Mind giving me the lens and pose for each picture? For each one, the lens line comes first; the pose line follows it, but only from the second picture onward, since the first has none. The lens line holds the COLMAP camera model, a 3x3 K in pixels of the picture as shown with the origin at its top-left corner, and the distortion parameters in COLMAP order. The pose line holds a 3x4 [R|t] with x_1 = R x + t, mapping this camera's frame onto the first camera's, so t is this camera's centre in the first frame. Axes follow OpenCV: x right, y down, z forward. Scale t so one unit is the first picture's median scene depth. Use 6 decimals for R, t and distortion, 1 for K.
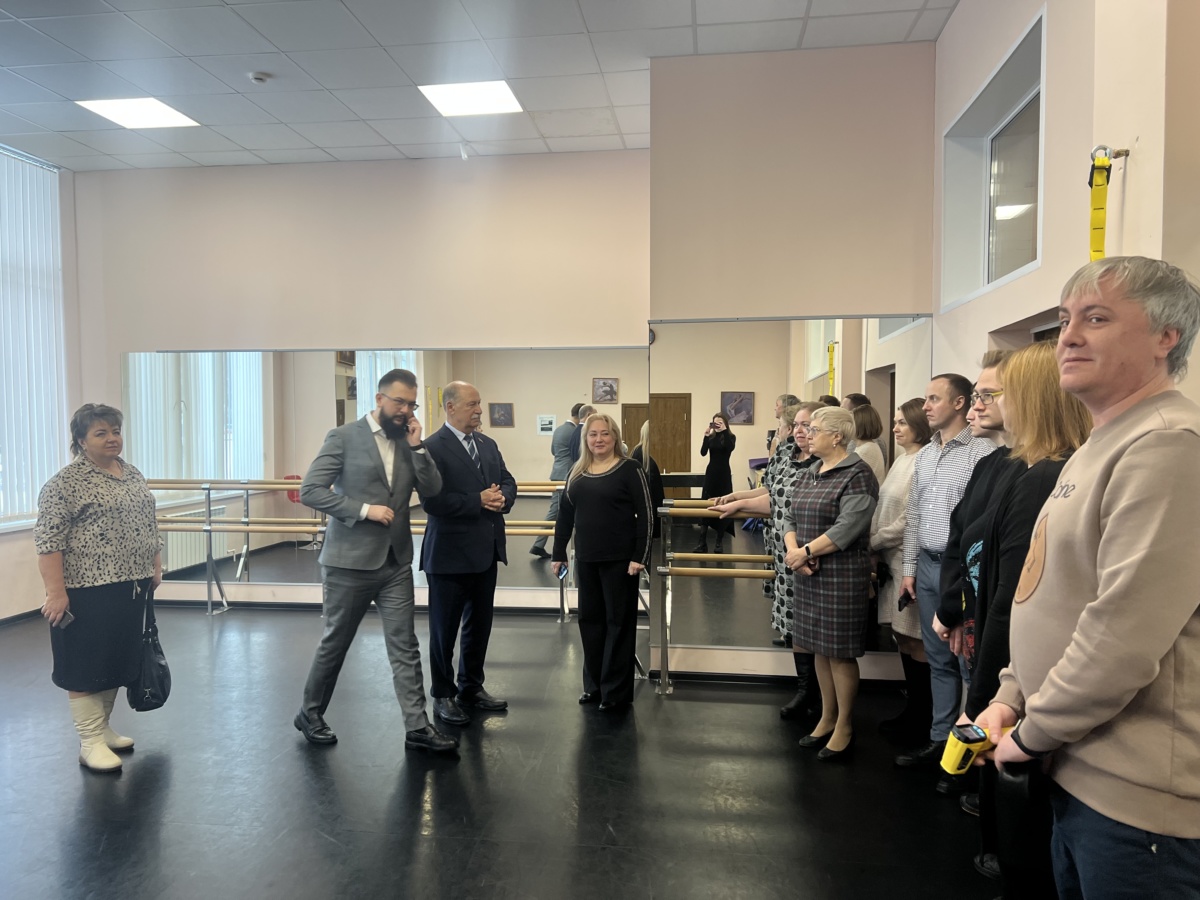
lens RADIAL K [[853.0, 0, 600.0], [0, 853.0, 450.0], [0, 0, 1]] dist [0.010351, -0.049883]
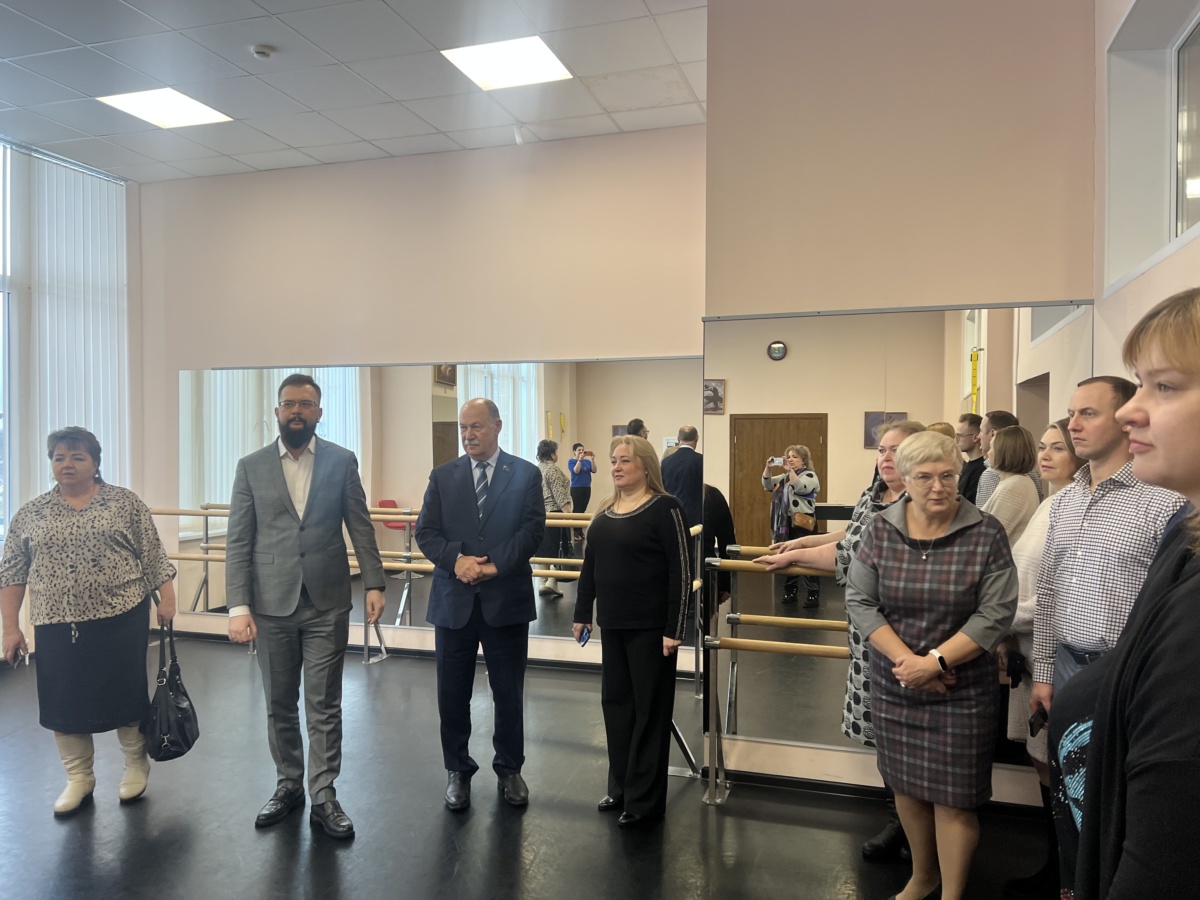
lens RADIAL K [[853.0, 0, 600.0], [0, 853.0, 450.0], [0, 0, 1]] dist [0.010351, -0.049883]
pose [[0.980973, 0.011137, -0.193825, 0.113793], [-0.017019, 0.999443, -0.028708, -0.005947], [0.193397, 0.031461, 0.980616, 0.209335]]
